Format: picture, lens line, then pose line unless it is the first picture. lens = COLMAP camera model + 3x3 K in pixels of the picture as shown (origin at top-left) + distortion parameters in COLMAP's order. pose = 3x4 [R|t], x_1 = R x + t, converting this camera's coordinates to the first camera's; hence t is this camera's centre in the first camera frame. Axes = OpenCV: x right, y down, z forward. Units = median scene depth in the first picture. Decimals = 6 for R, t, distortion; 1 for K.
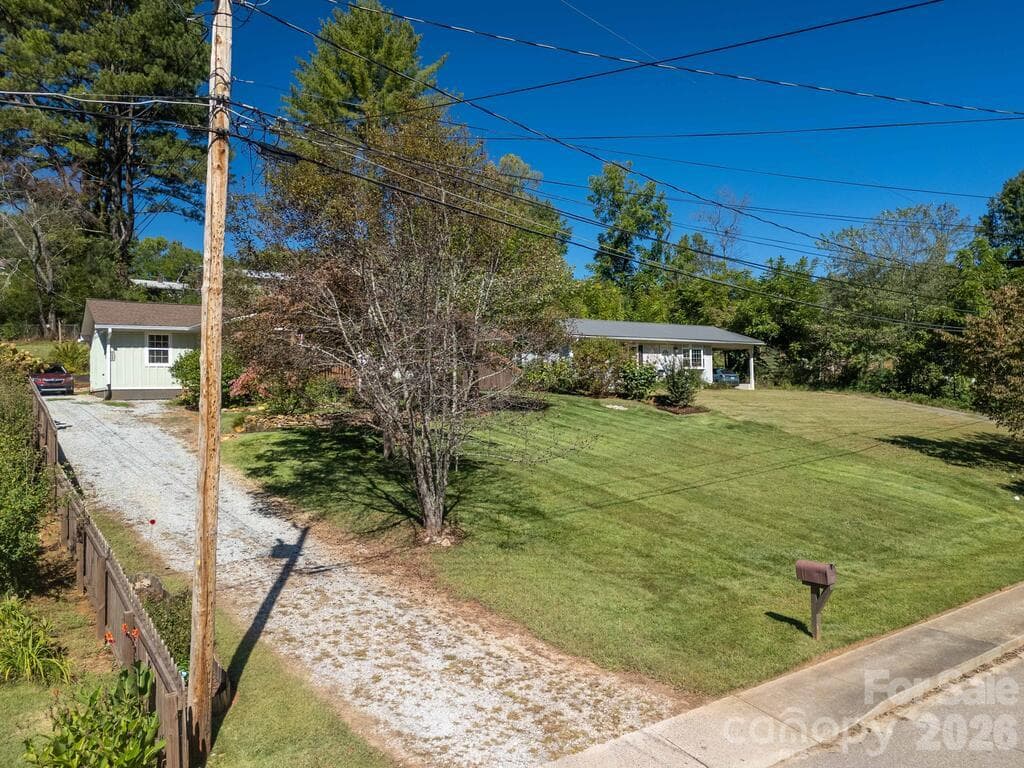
lens RADIAL K [[767.9, 0, 518.9], [0, 767.9, 382.8], [0, 0, 1]] dist [0.067666, -0.001240]
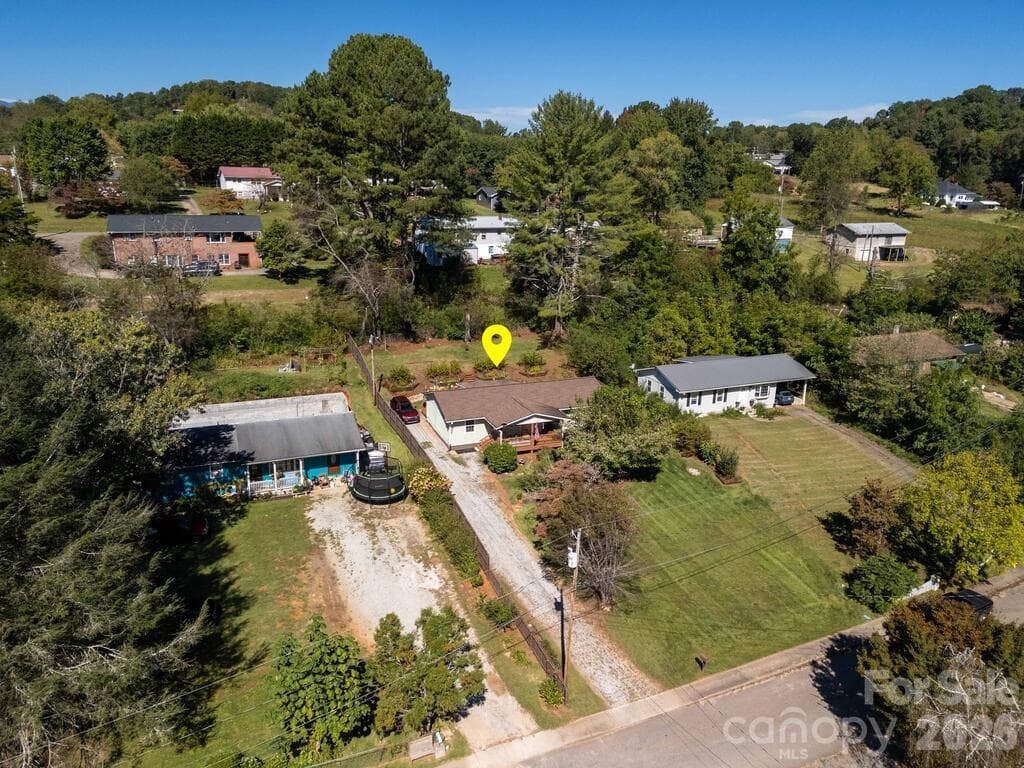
lens RADIAL K [[758.2, 0, 509.0], [0, 758.2, 352.3], [0, 0, 1]] dist [0.025372, -0.008466]
pose [[0.979571, 0.088136, -0.180755, -0.009689], [-0.036931, 0.962398, 0.269122, -0.789863], [0.197677, -0.256948, 0.945992, -0.859453]]
